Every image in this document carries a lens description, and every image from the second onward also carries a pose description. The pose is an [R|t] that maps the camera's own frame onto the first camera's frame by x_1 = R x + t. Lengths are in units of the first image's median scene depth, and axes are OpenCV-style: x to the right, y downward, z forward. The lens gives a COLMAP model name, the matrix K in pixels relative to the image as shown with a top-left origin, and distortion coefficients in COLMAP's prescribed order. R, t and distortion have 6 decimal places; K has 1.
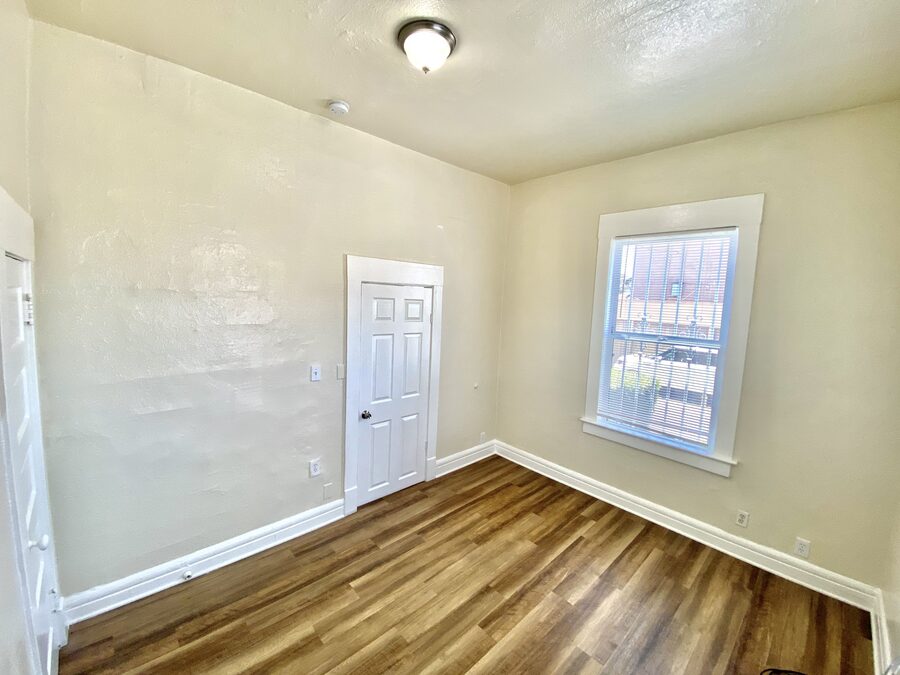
lens RADIAL K [[367.2, 0, 449.1], [0, 367.2, 337.5], [0, 0, 1]] dist [0.023891, -0.022257]
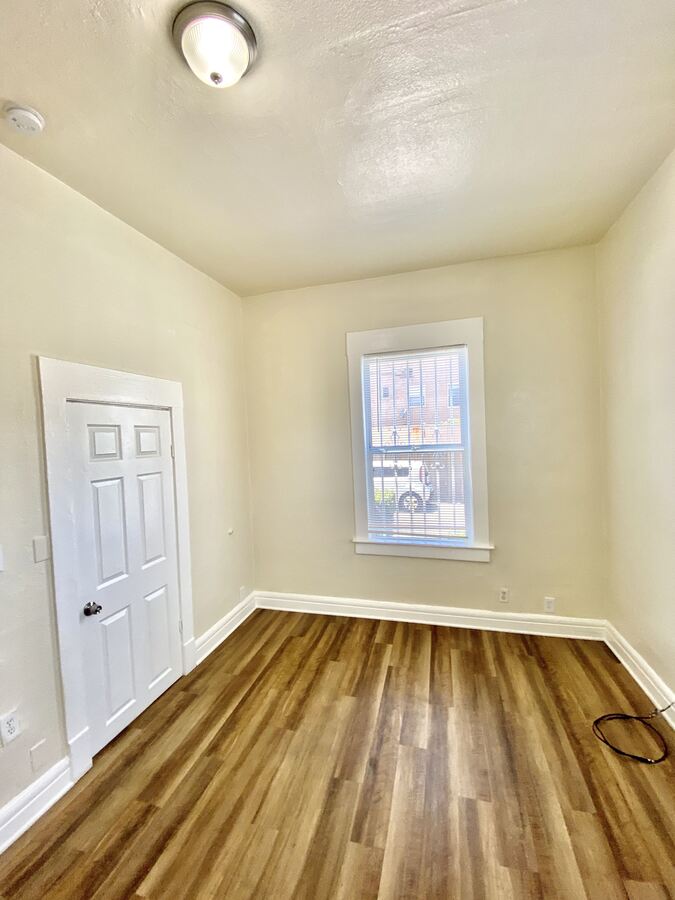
lens RADIAL K [[368.0, 0, 337.5], [0, 368.0, 450.0], [0, 0, 1]] dist [0.020966, -0.020841]
pose [[0.850702, -0.093660, 0.517237, -0.195828], [0.129841, 0.990948, -0.034111, 0.017801], [-0.509360, 0.096177, 0.855162, 0.240231]]
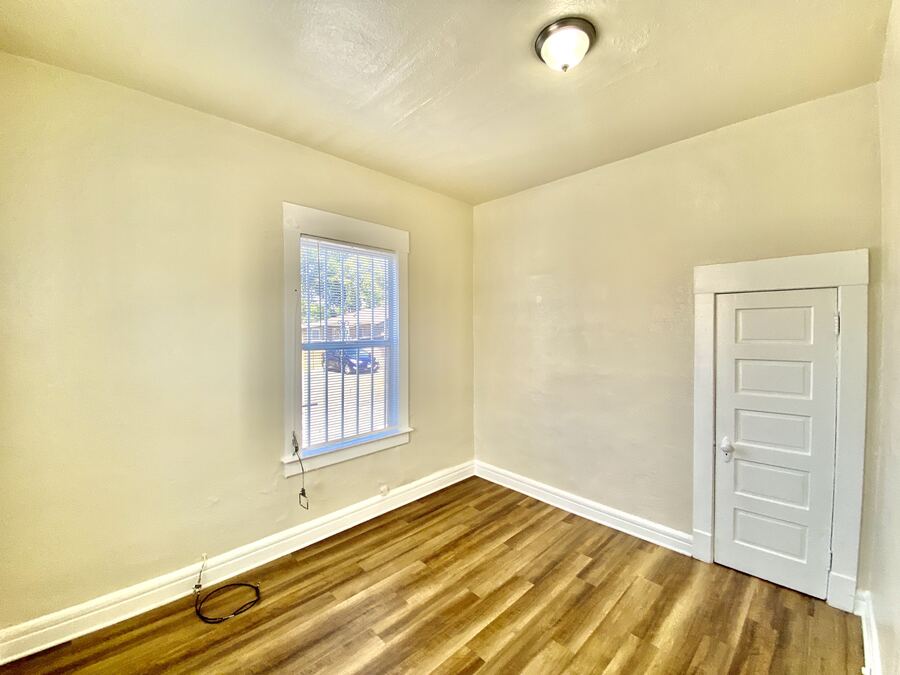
lens RADIAL K [[367.2, 0, 449.1], [0, 367.2, 337.5], [0, 0, 1]] dist [0.023891, -0.022257]
pose [[-0.999303, -0.034134, -0.015102, 0.160223], [-0.035762, 0.991450, 0.125492, -0.085181], [0.010689, 0.125944, -0.991980, 1.390234]]
